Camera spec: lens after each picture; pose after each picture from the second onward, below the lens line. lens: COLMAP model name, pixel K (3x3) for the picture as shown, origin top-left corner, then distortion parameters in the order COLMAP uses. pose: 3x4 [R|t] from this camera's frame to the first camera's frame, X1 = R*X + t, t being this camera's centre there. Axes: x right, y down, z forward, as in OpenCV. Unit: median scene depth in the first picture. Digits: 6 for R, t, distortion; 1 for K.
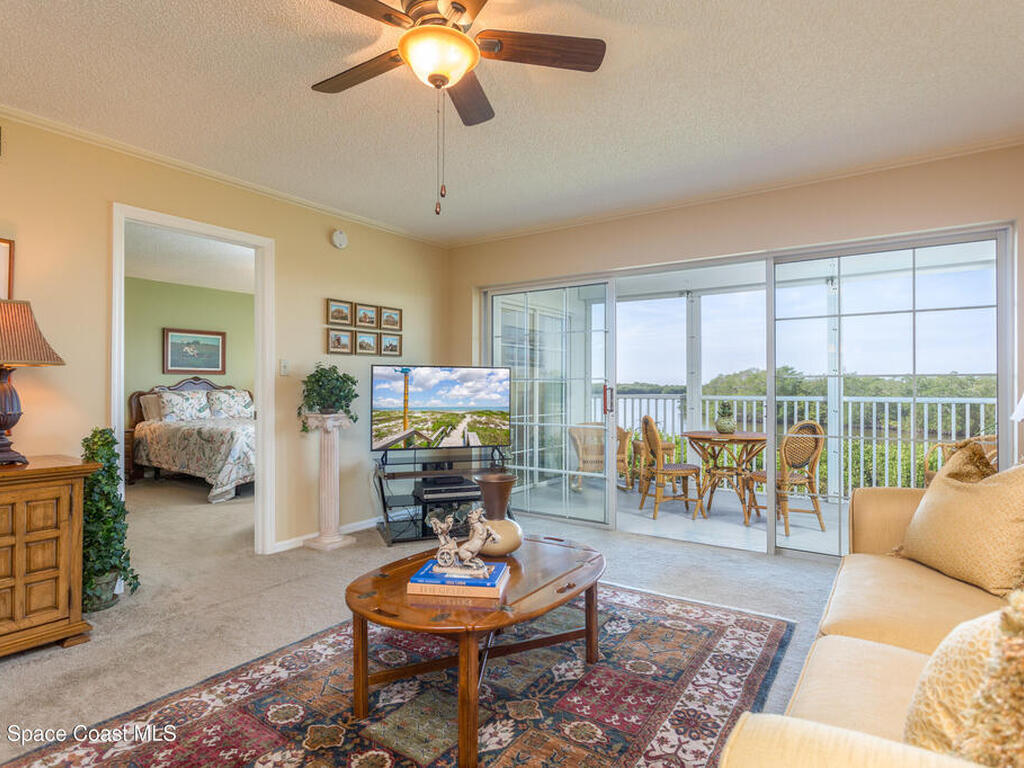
lens RADIAL K [[568.3, 0, 514.8], [0, 568.3, 383.7], [0, 0, 1]] dist [-0.002294, 0.002231]
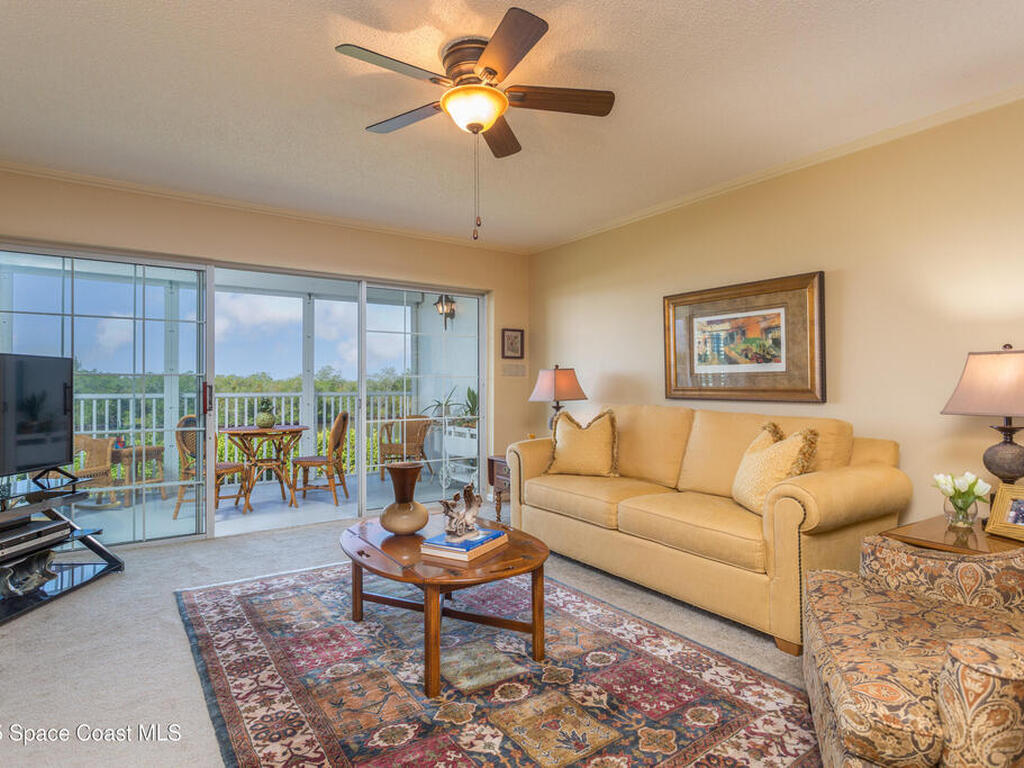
lens RADIAL K [[568.3, 0, 514.8], [0, 568.3, 383.7], [0, 0, 1]] dist [-0.002294, 0.002231]
pose [[0.354219, -0.000033, 0.935163, -1.494224], [-0.005270, 0.999984, 0.002031, -0.002276], [-0.935148, -0.005648, 0.354213, 0.598837]]
